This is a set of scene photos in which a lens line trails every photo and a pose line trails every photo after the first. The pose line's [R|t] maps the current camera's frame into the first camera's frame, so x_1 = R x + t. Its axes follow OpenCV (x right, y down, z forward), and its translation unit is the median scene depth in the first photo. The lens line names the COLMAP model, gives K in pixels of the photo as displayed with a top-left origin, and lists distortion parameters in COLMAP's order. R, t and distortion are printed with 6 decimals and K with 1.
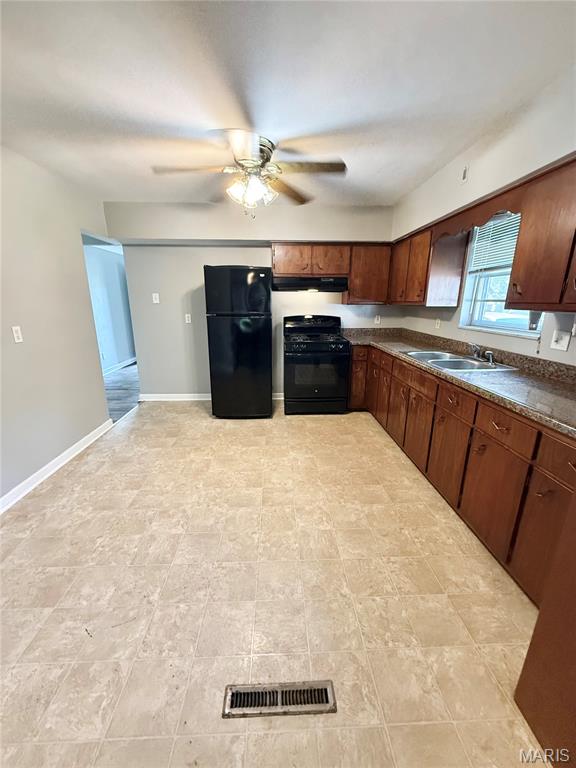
lens RADIAL K [[303.9, 0, 288.0], [0, 303.9, 384.0], [0, 0, 1]] dist [0.000842, 0.000063]
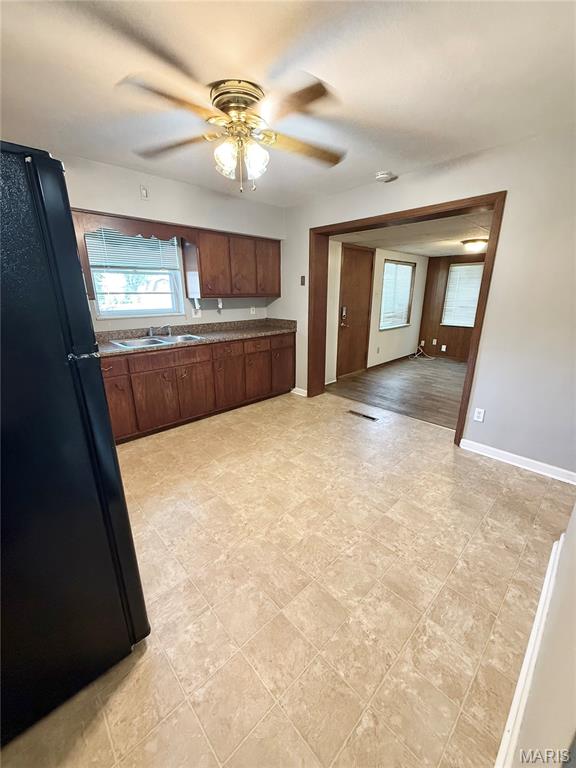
lens RADIAL K [[303.9, 0, 288.0], [0, 303.9, 384.0], [0, 0, 1]] dist [0.000842, 0.000063]
pose [[-0.653728, -0.224735, 0.722589, -0.856890], [0.198805, 0.870336, 0.450546, -0.427625], [-0.730148, 0.438189, -0.524284, 1.501269]]
